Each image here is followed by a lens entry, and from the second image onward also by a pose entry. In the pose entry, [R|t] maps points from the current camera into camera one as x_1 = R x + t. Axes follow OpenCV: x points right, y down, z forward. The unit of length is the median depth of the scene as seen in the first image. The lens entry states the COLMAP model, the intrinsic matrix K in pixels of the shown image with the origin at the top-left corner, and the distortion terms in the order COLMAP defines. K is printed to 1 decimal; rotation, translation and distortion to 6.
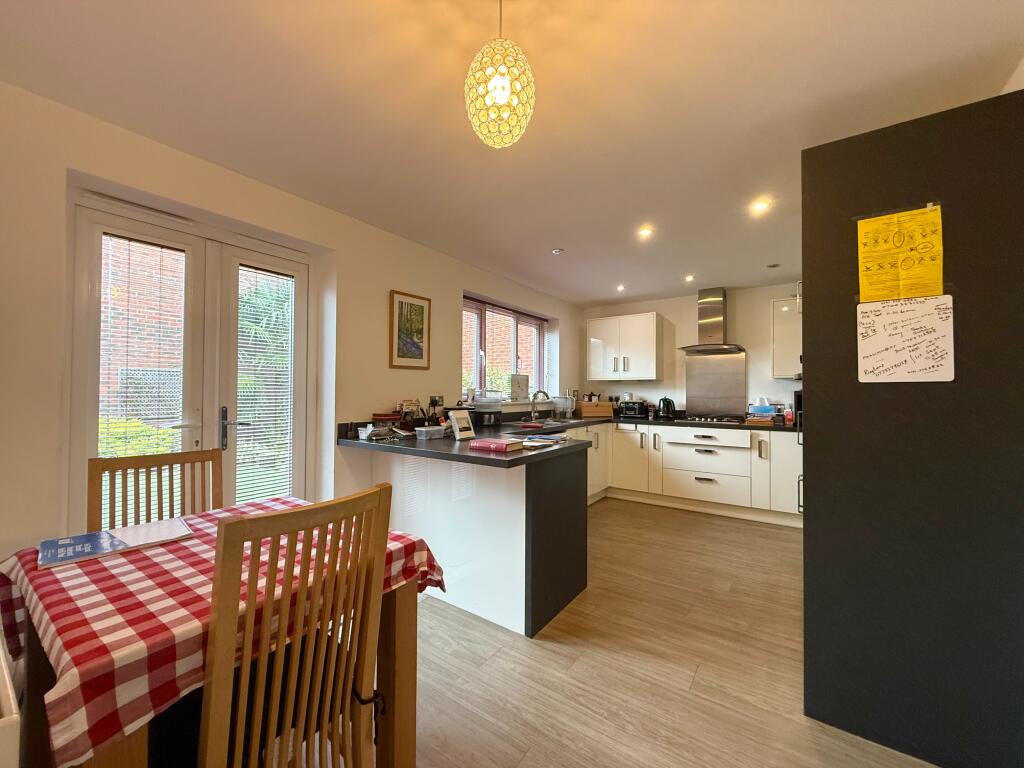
lens RADIAL K [[409.7, 0, 510.8], [0, 409.7, 385.5], [0, 0, 1]] dist [0.003180, -0.000300]
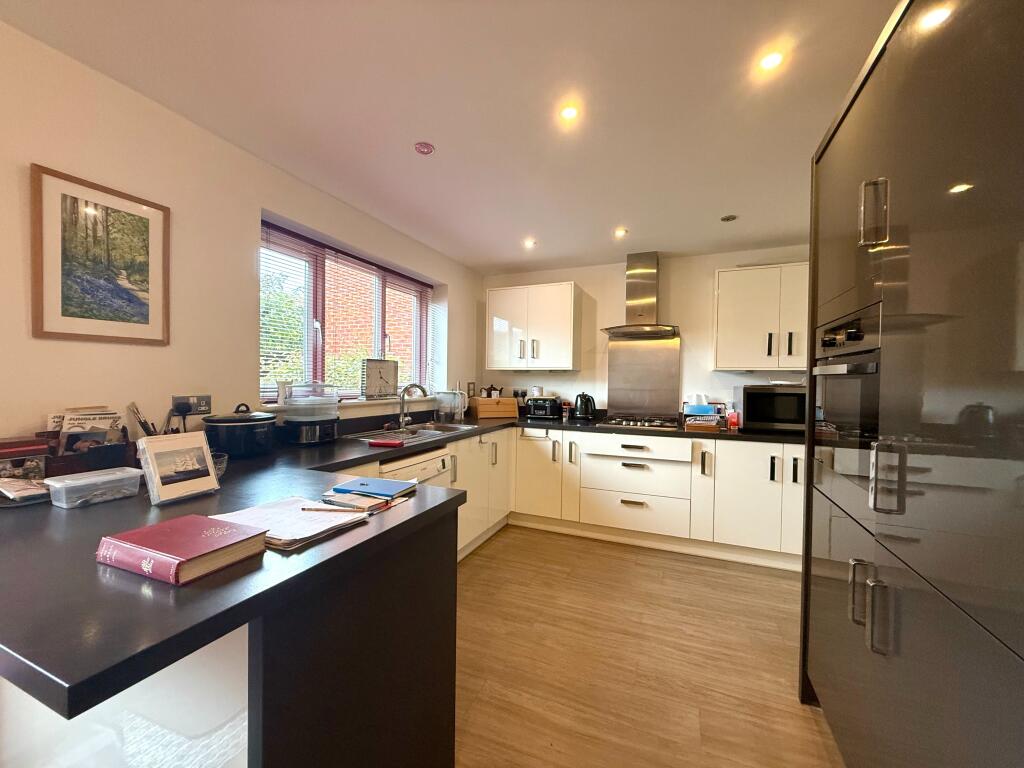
lens RADIAL K [[409.7, 0, 510.8], [0, 409.7, 385.5], [0, 0, 1]] dist [0.003180, -0.000300]
pose [[0.977624, 0.005592, 0.210284, 0.087034], [-0.011703, 0.999544, 0.027826, -0.005749], [-0.210033, -0.029665, 0.977244, 0.298373]]
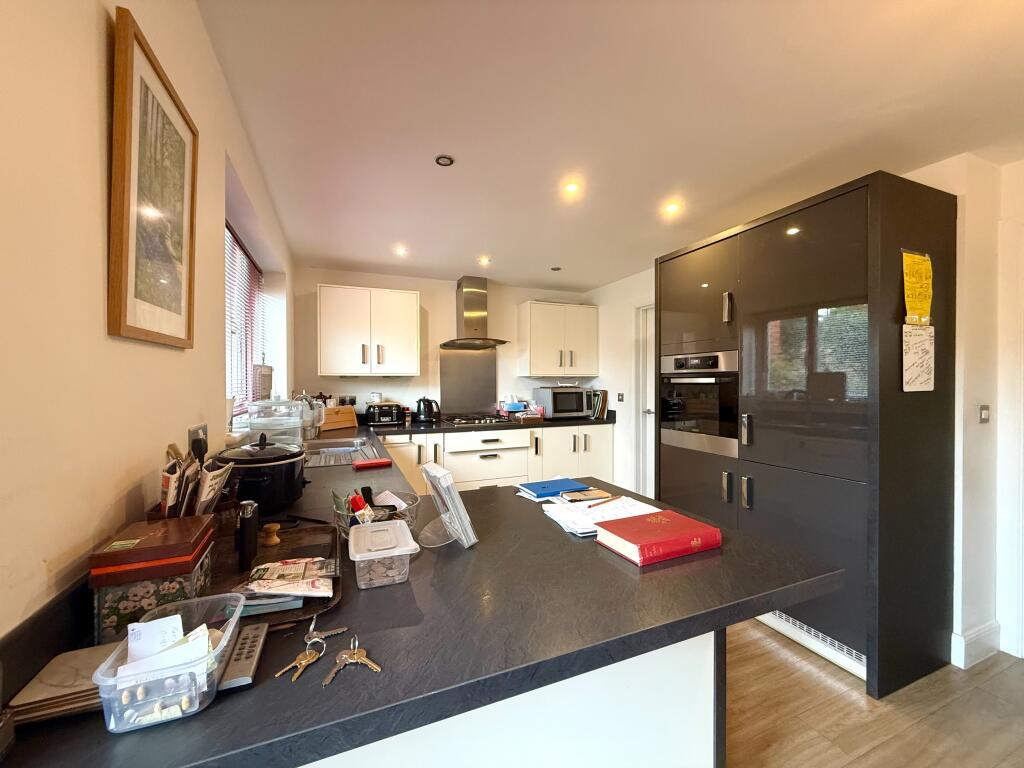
lens RADIAL K [[409.7, 0, 510.8], [0, 409.7, 385.5], [0, 0, 1]] dist [0.003180, -0.000300]
pose [[0.531907, -0.012484, 0.846710, -0.254135], [-0.007203, 0.999788, 0.019265, -0.013495], [-0.846772, -0.016346, 0.531705, 0.458043]]
